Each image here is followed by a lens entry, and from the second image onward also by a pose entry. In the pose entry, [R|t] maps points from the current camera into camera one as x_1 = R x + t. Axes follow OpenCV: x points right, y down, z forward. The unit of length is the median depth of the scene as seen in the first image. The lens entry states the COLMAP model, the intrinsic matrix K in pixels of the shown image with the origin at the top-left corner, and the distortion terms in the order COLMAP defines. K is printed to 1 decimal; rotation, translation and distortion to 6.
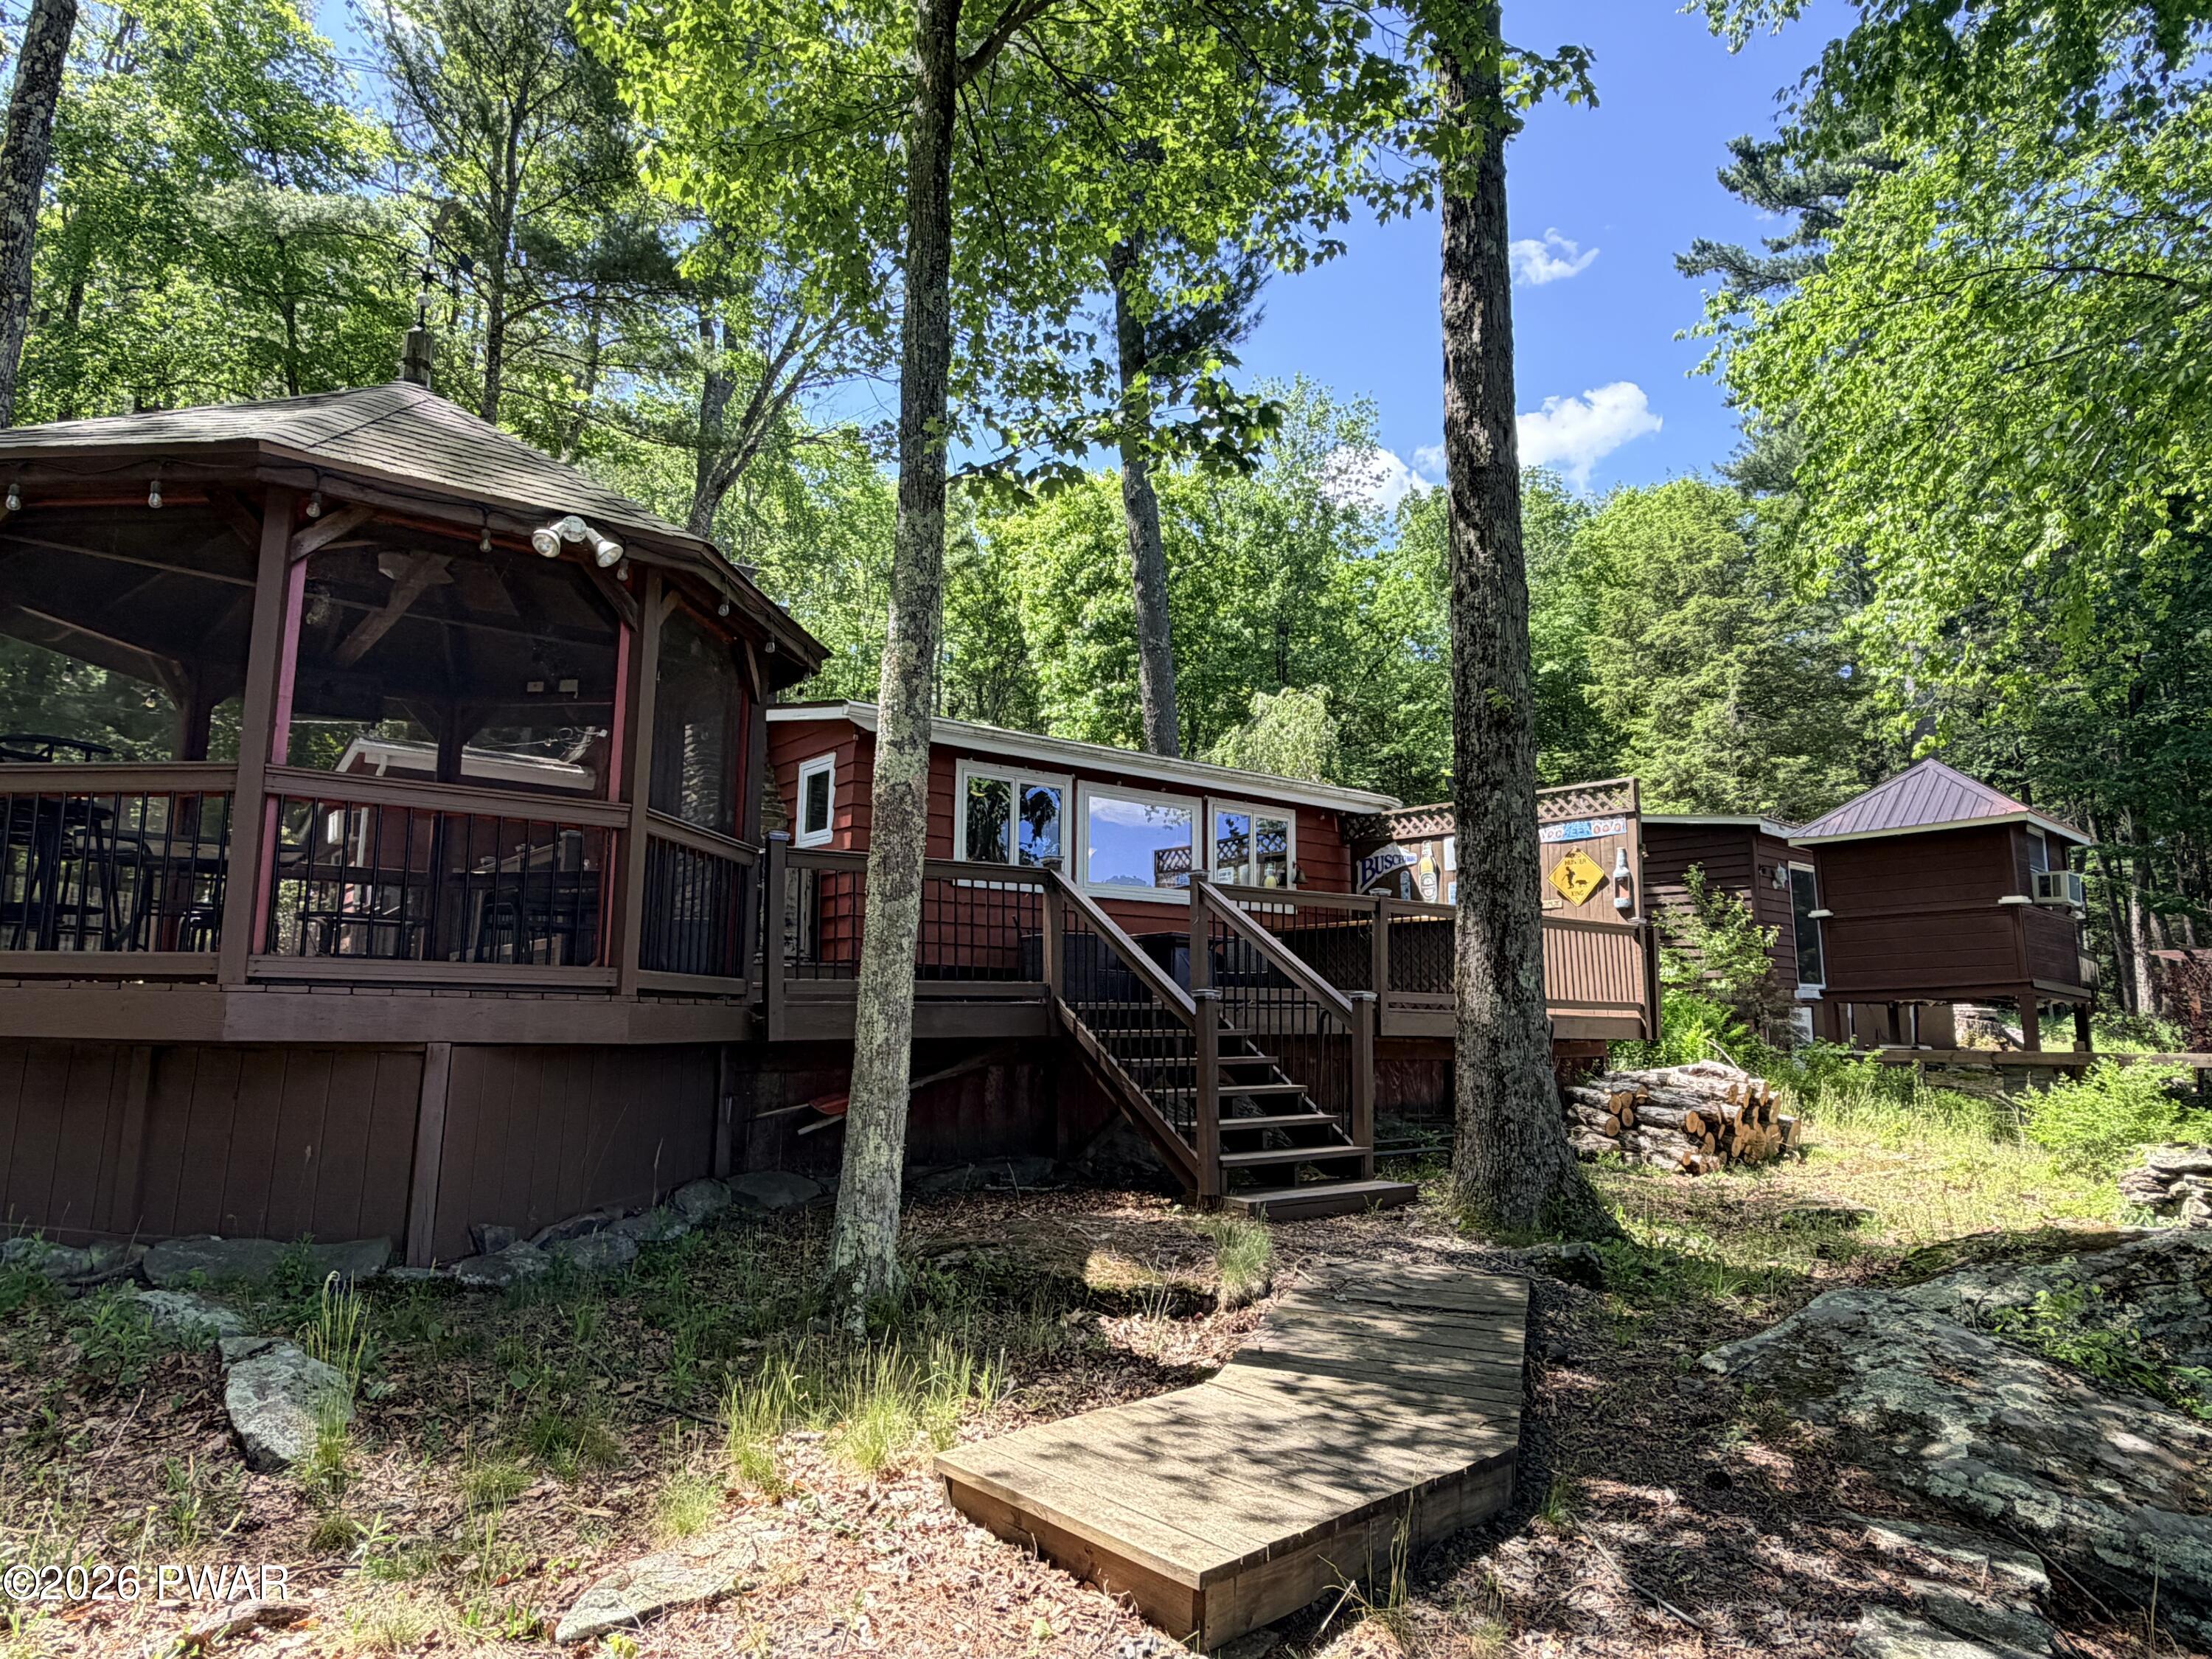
lens RADIAL K [[1361.5, 0, 1099.3], [0, 1361.5, 831.0], [0, 0, 1]] dist [0.001416, -0.000891]
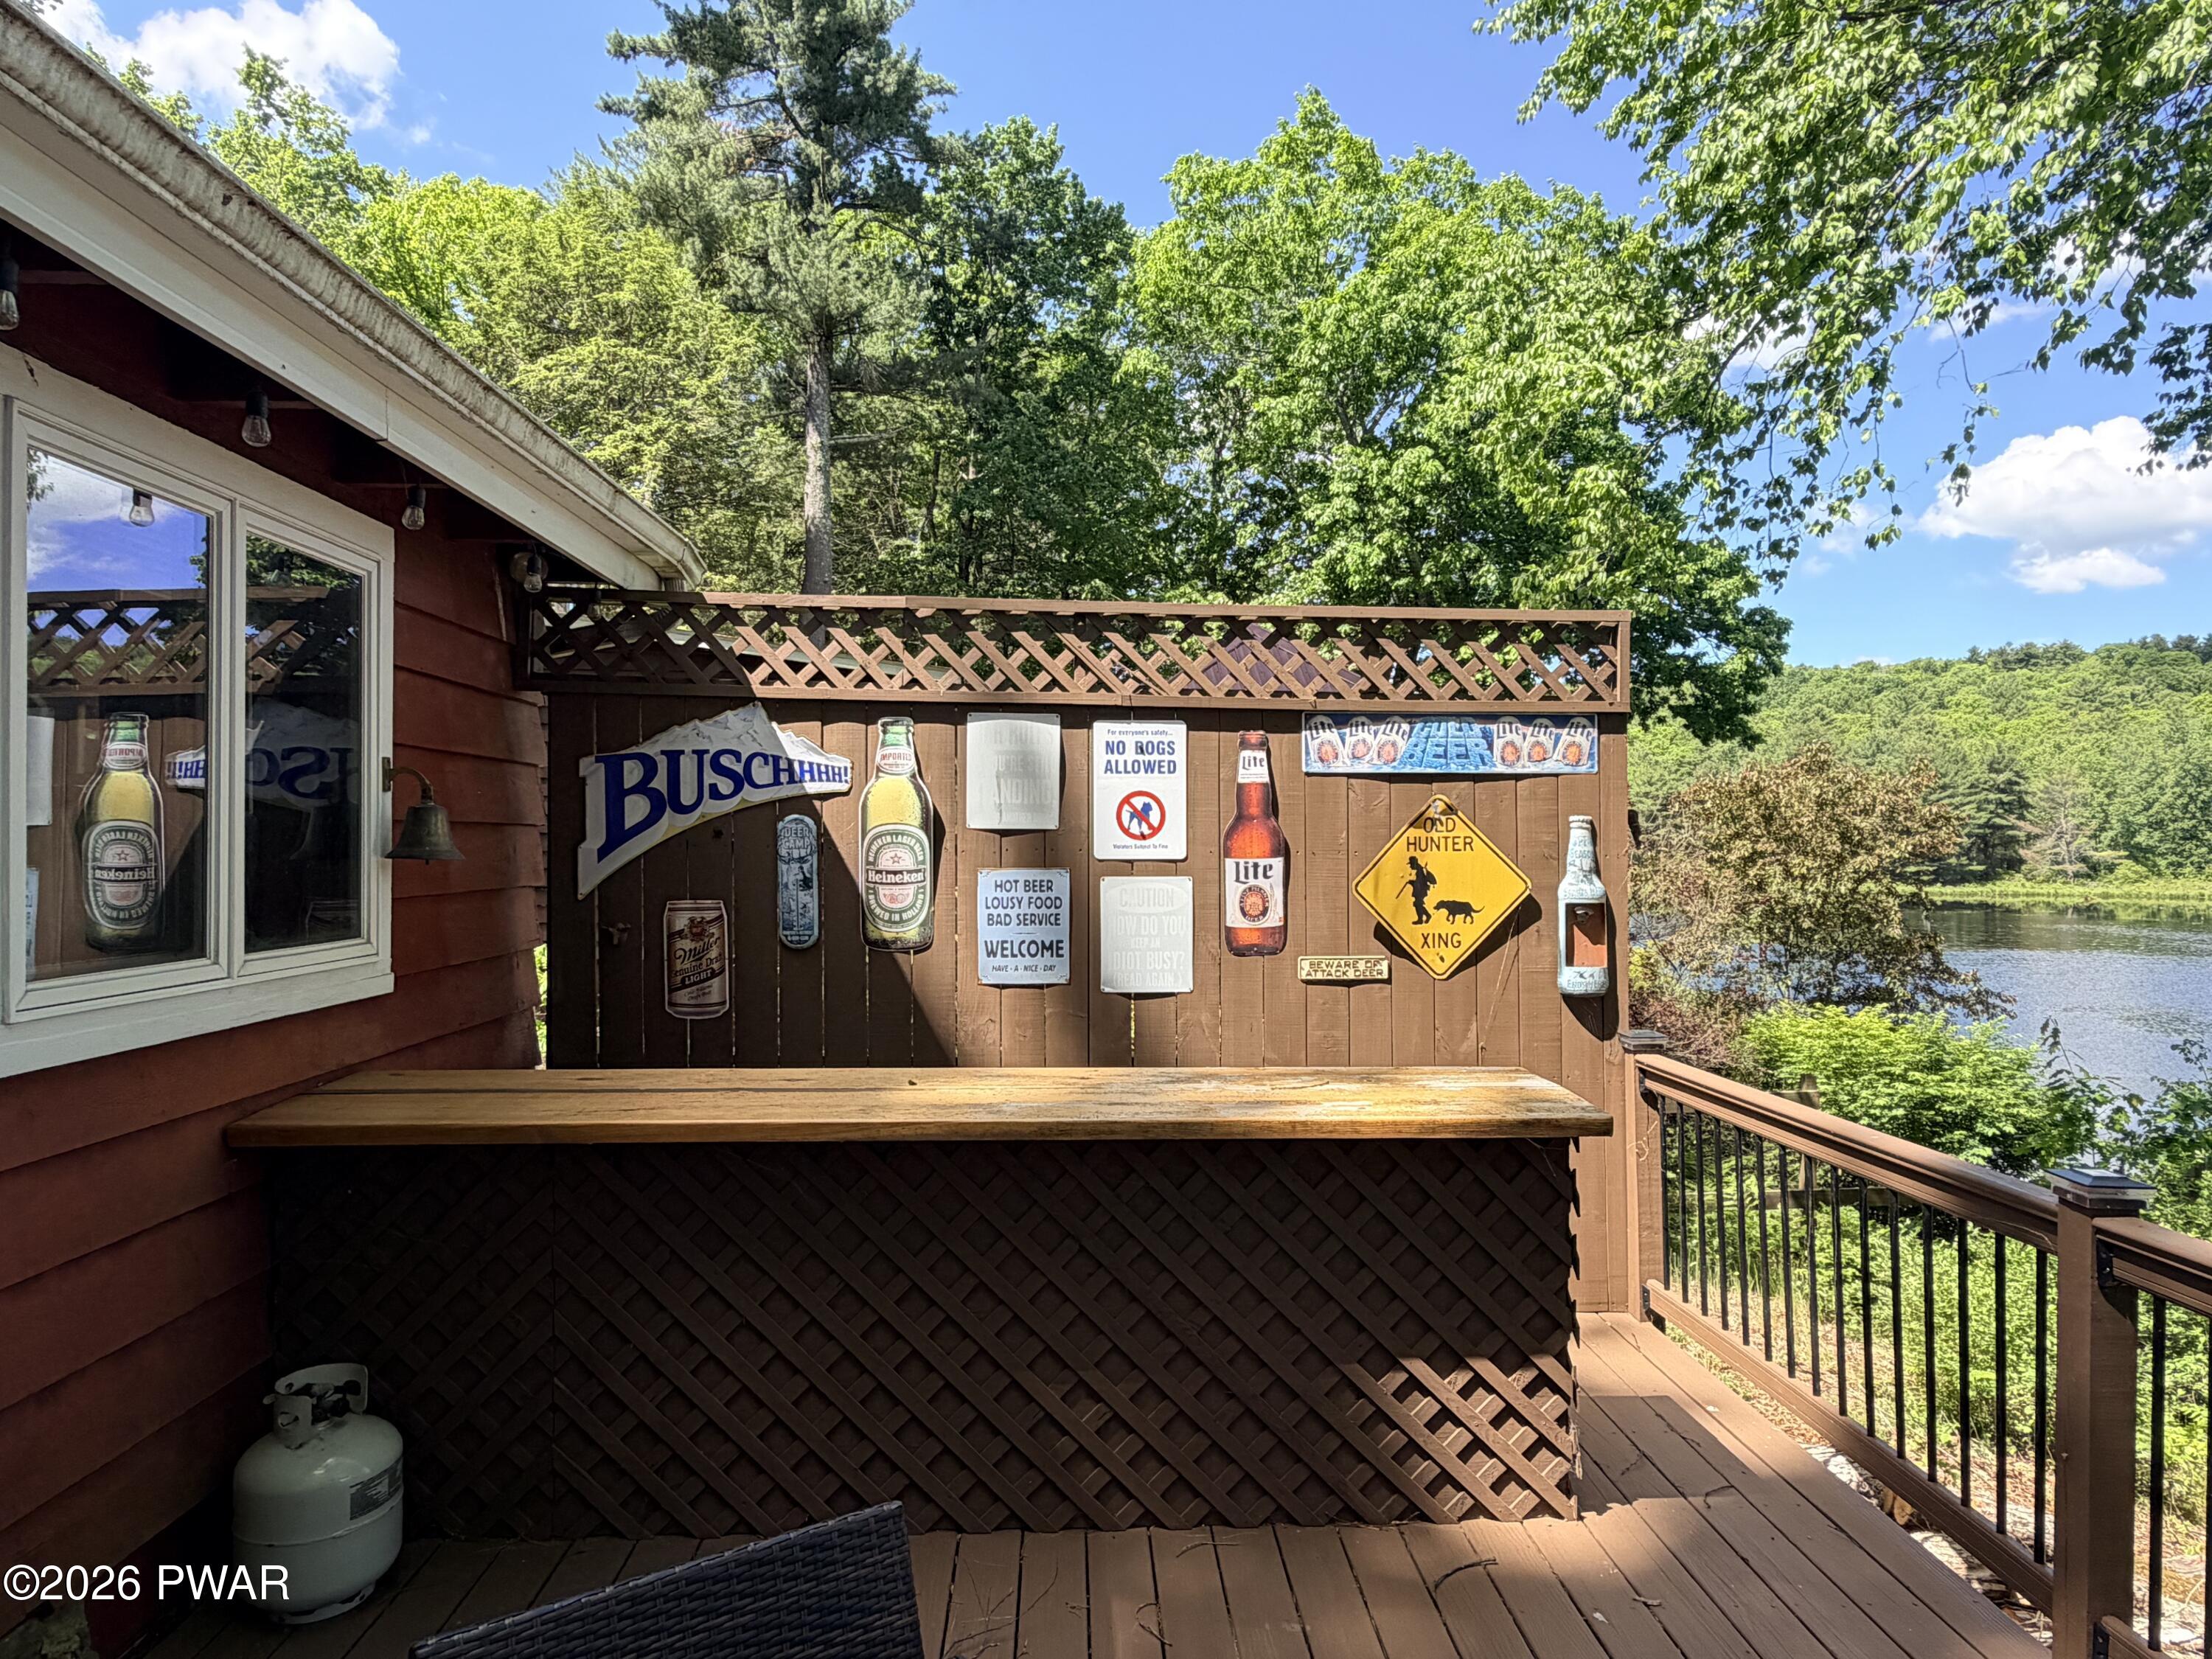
lens RADIAL K [[1350.4, 0, 1096.7], [0, 1350.4, 842.8], [0, 0, 1]] dist [-0.000416, -0.001577]
pose [[0.603007, -0.003924, 0.797727, 0.014589], [-0.117399, 0.988663, 0.093606, 0.000565], [-0.789050, -0.150097, 0.595710, 0.315910]]
